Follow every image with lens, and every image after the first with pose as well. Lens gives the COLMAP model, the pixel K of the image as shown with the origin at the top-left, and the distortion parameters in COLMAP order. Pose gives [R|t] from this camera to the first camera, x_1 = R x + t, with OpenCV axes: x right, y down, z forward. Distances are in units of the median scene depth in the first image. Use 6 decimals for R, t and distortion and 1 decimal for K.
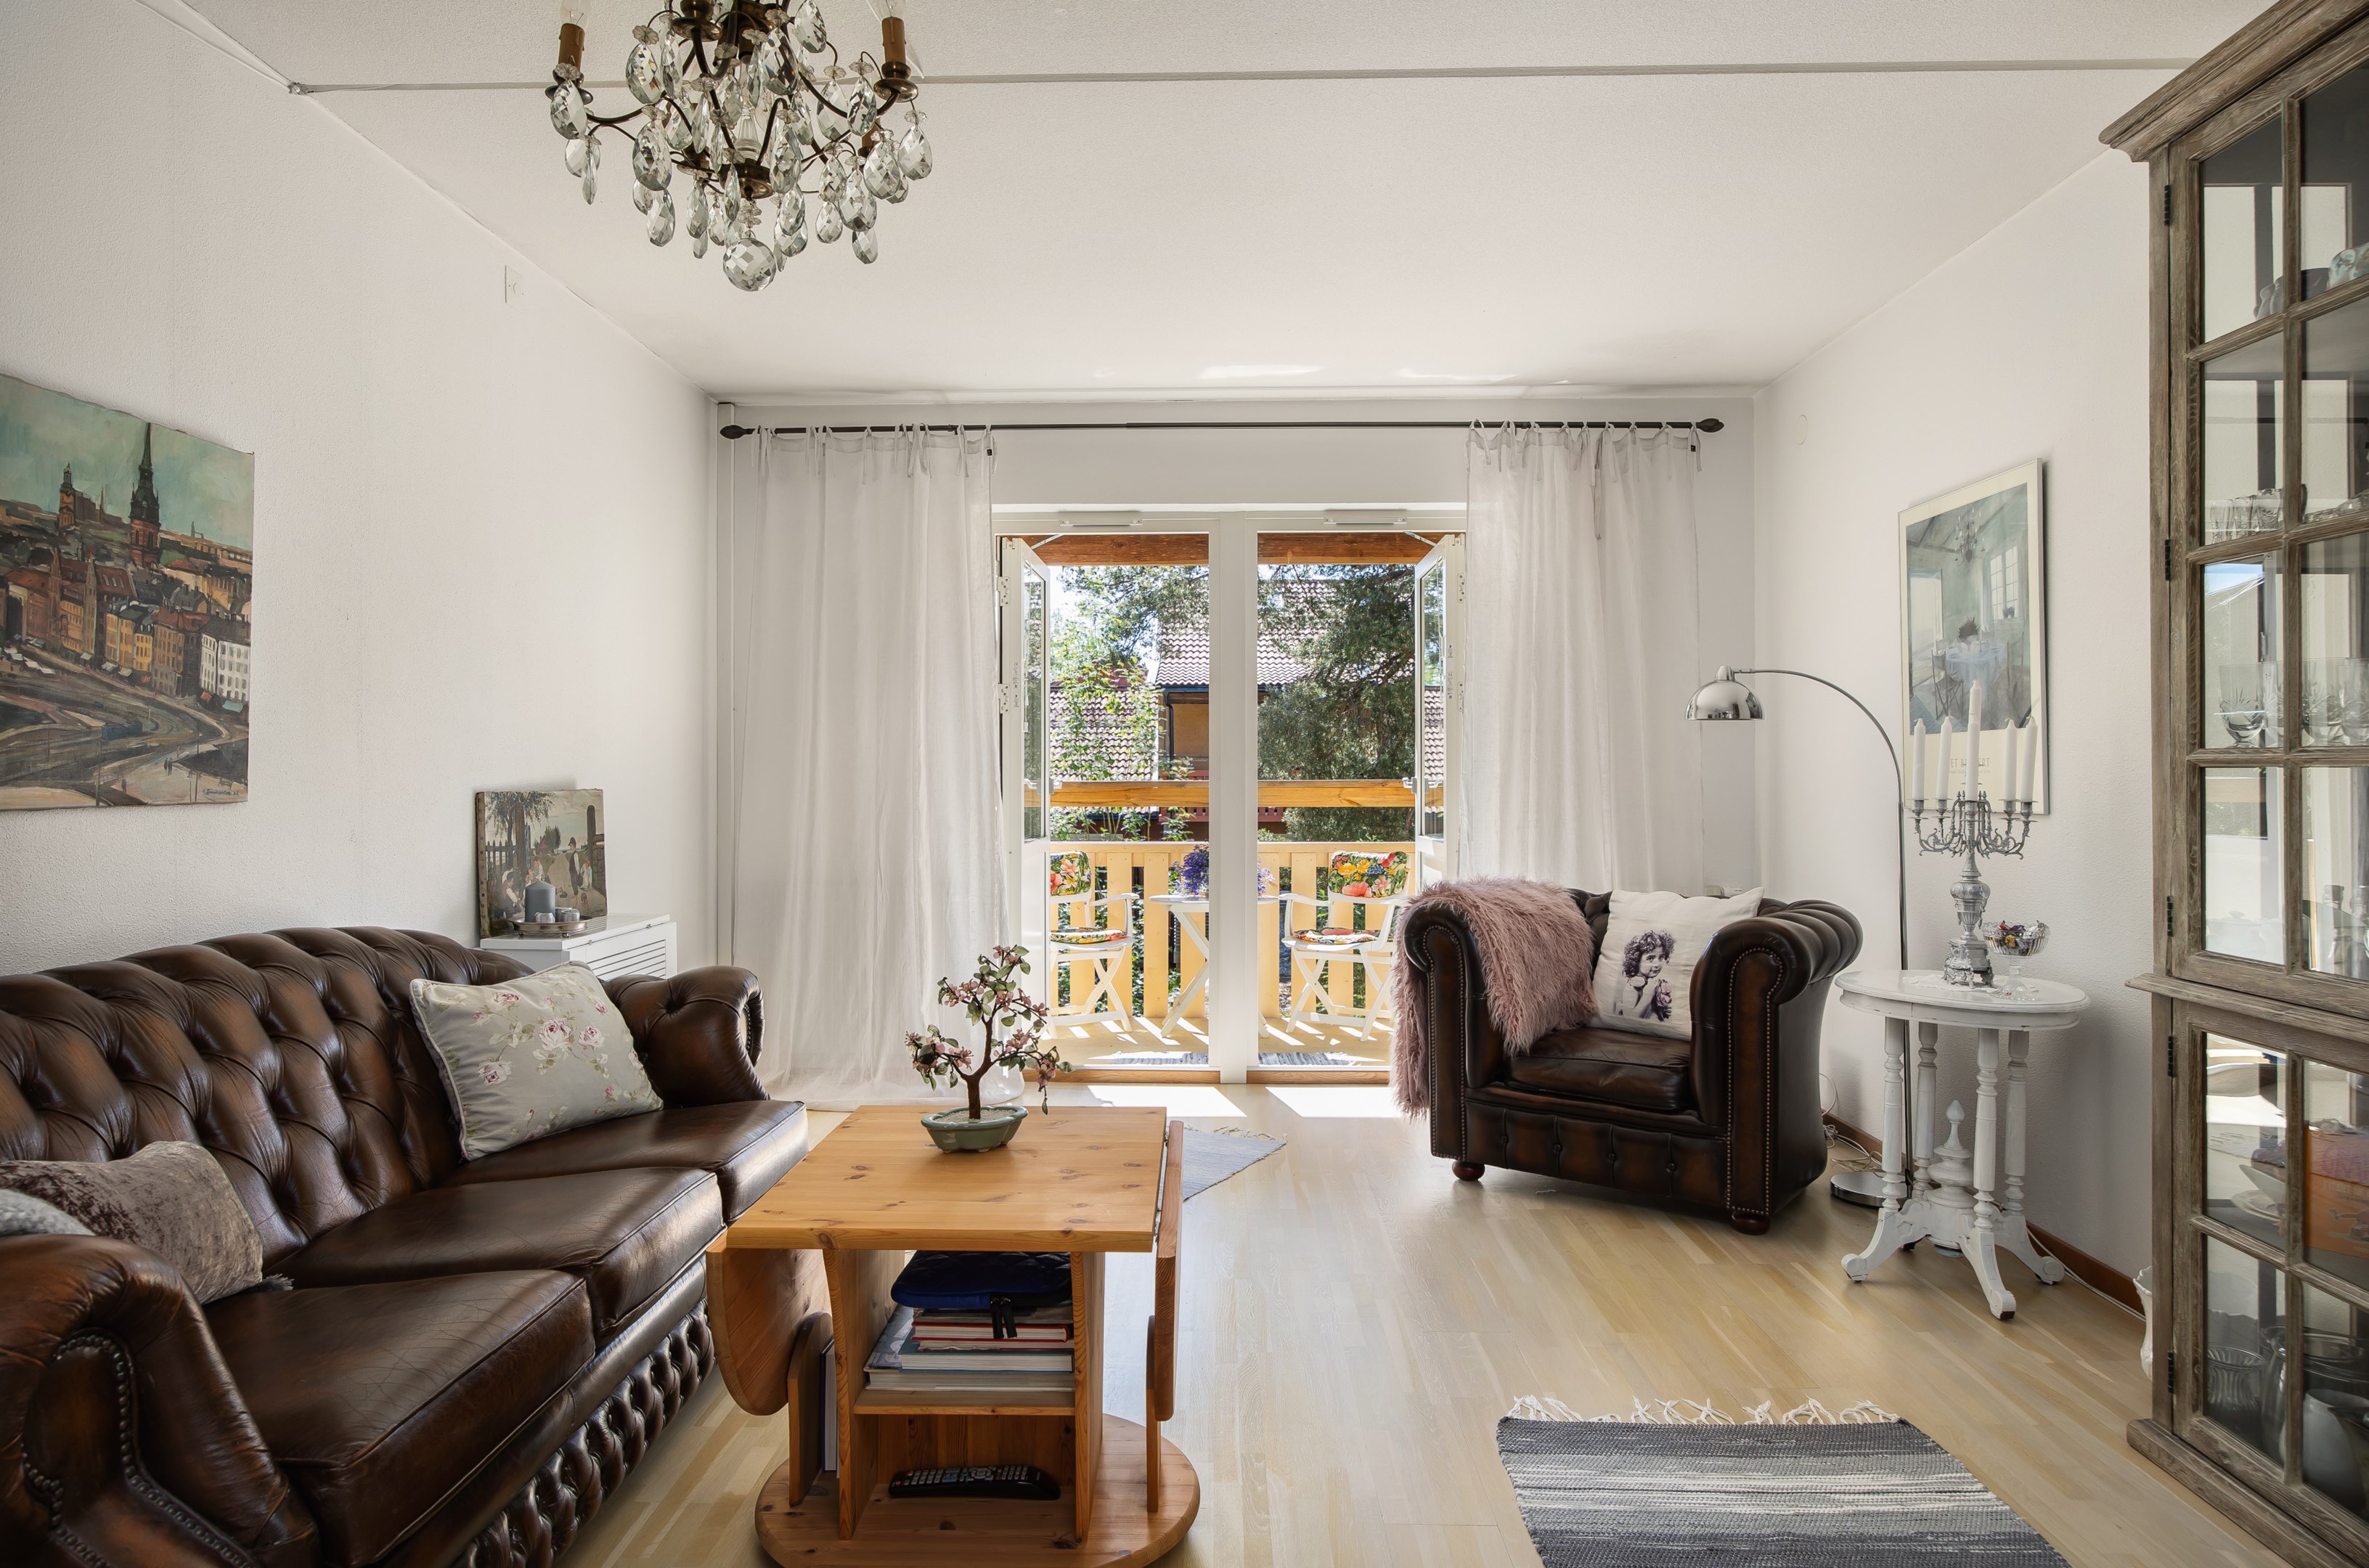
lens RADIAL K [[1382.4, 0, 1167.0], [0, 1382.4, 771.9], [0, 0, 1]] dist [-0.001365, 0.000012]
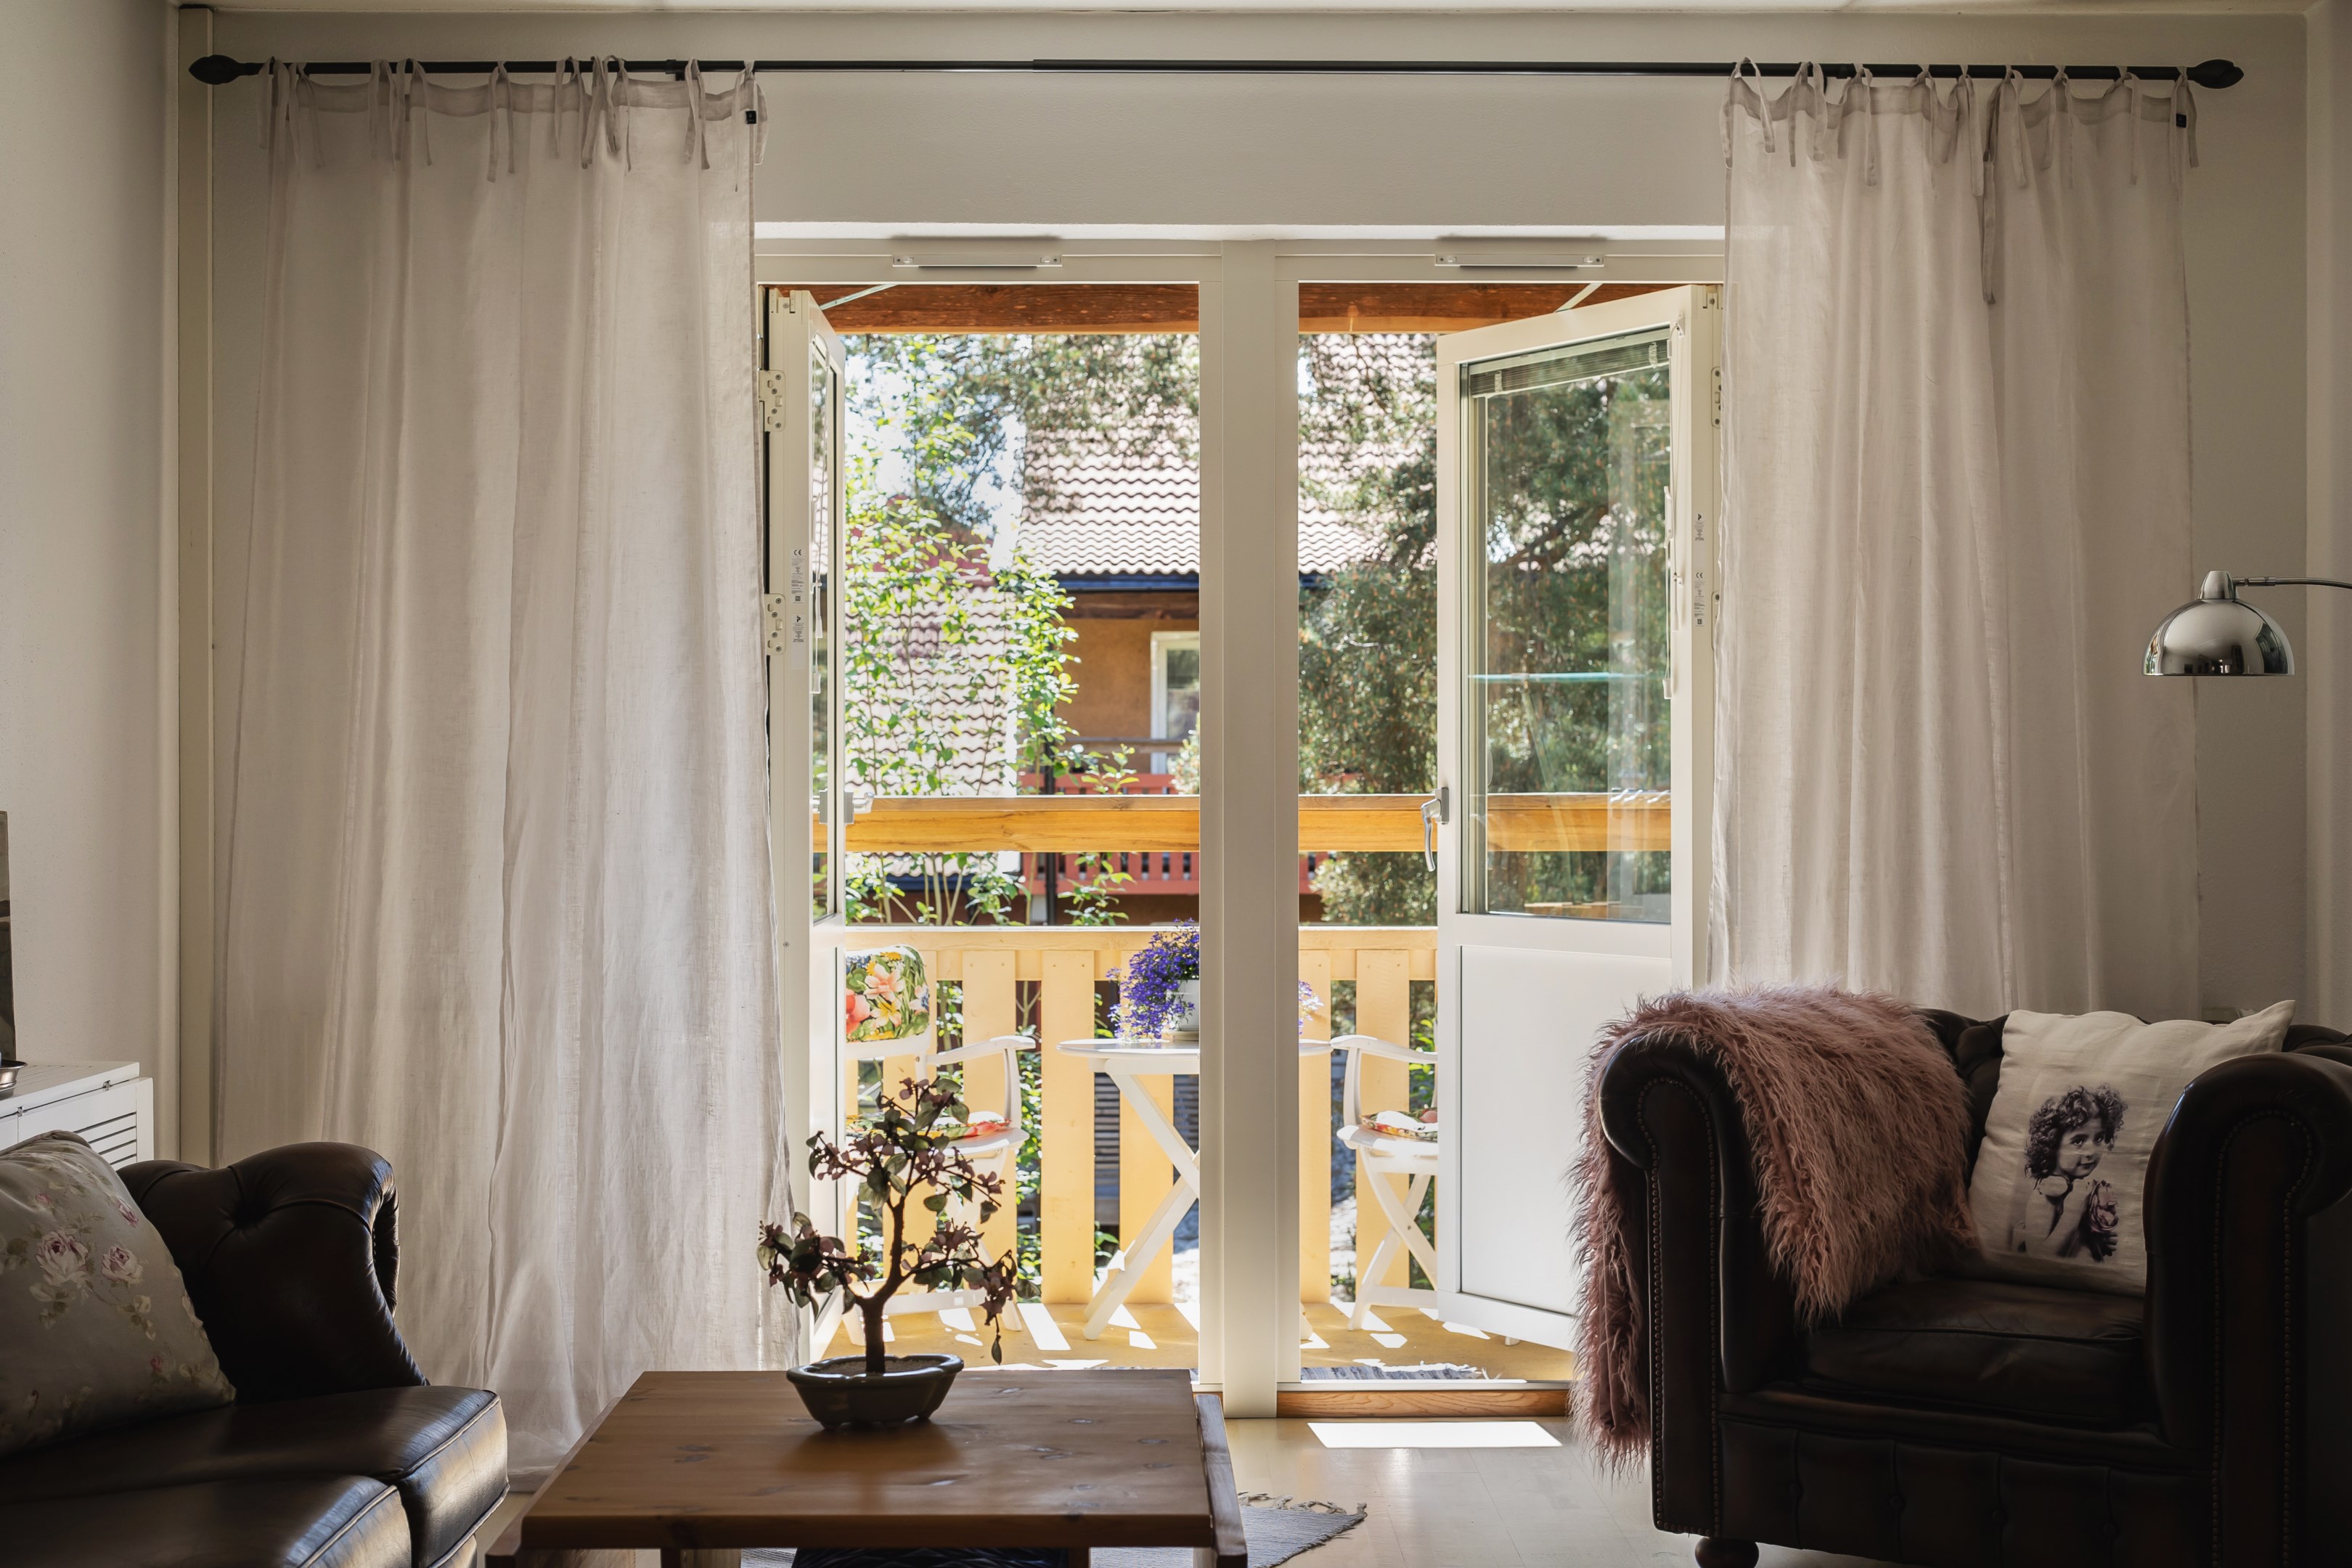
lens RADIAL K [[3587.8, 0, 1176.0], [0, 3587.8, 784.0], [0, 0, 1]] dist [0.047069, -0.020084]
pose [[0.998337, 0.000016, 0.057642, -0.058937], [-0.000100, 0.999999, 0.001442, 0.000904], [-0.057642, -0.001445, 0.998336, -0.301671]]
